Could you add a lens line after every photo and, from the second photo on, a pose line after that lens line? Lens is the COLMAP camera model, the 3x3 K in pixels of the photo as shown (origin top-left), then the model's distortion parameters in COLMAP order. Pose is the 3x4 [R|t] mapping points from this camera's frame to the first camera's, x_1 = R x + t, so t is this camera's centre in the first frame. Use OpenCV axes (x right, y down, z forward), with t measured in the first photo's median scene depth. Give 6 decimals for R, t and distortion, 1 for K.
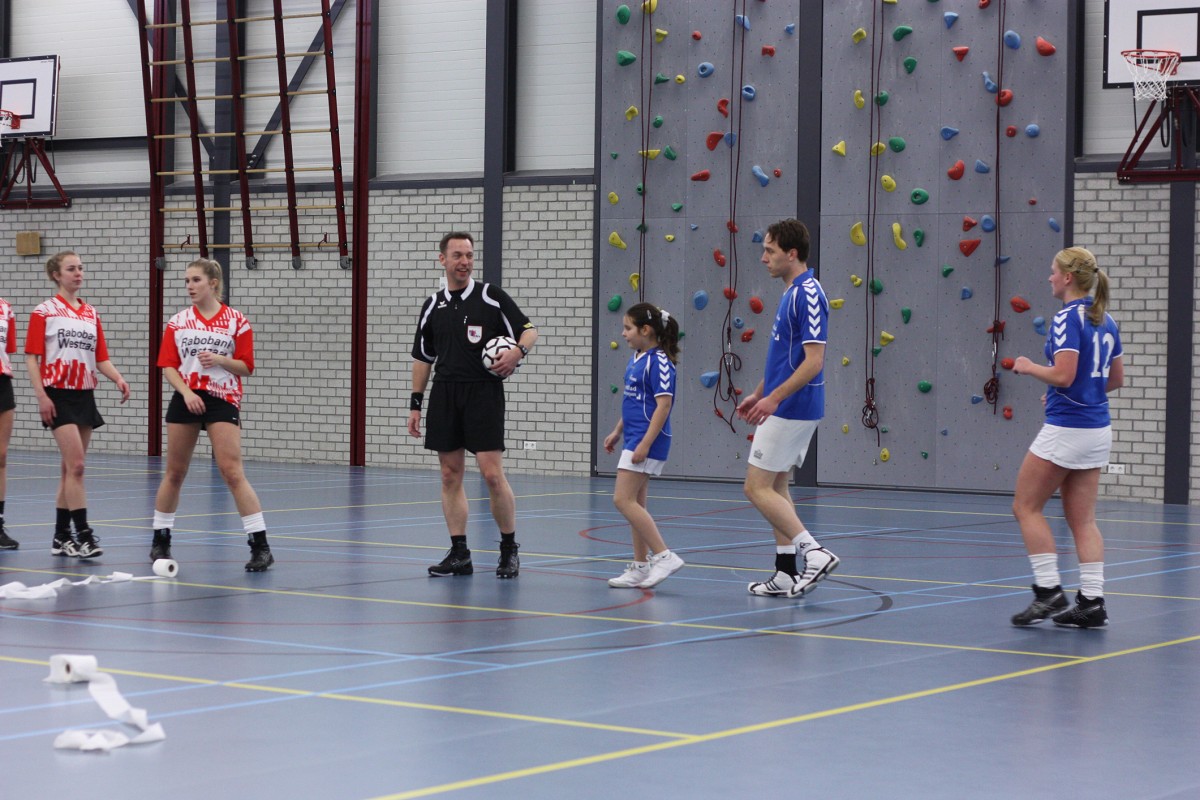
lens RADIAL K [[2765.1, 0, 597.3], [0, 2765.1, 403.5], [0, 0, 1]] dist [-0.086244, 0.000000]
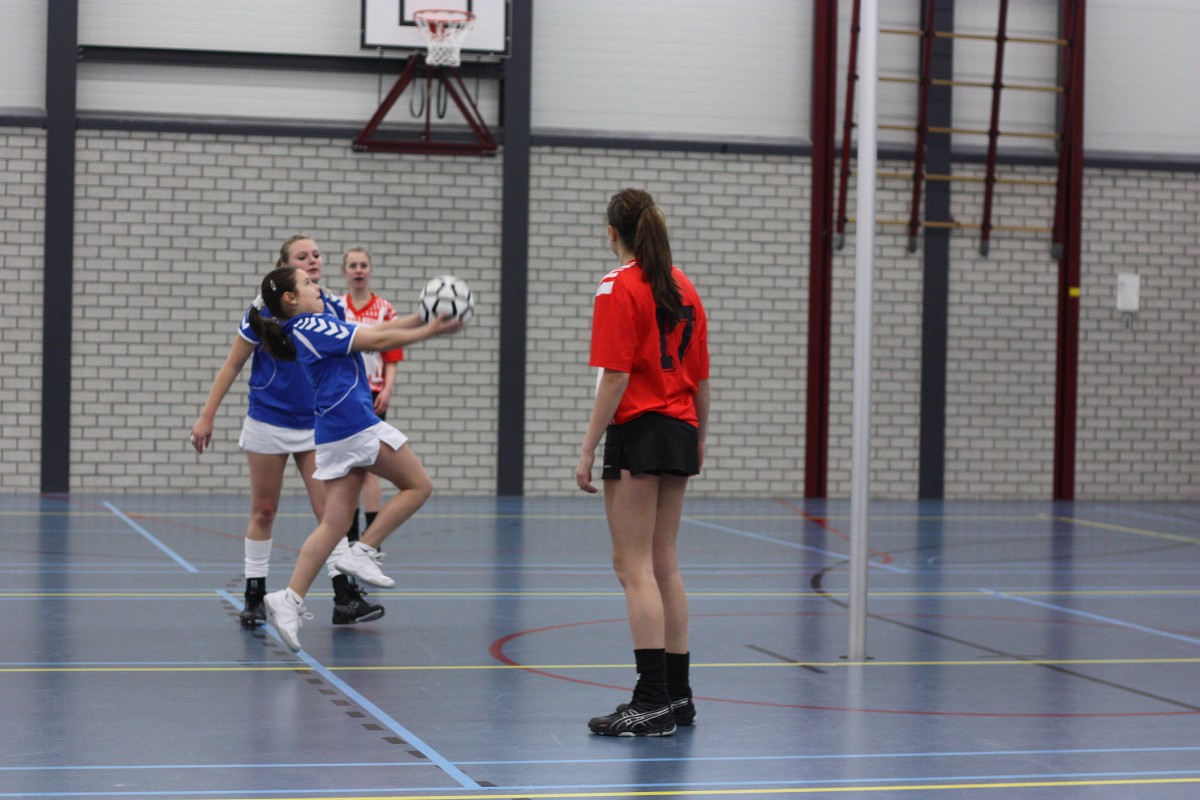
lens RADIAL K [[2765.1, 0, 640.4], [0, 2765.1, 406.6], [0, 0, 1]] dist [-0.086244, 0.000000]
pose [[0.657895, -0.018520, 0.752882, -0.775001], [0.004533, 0.999777, 0.020632, -0.022562], [-0.753096, -0.010161, 0.657832, 0.540365]]
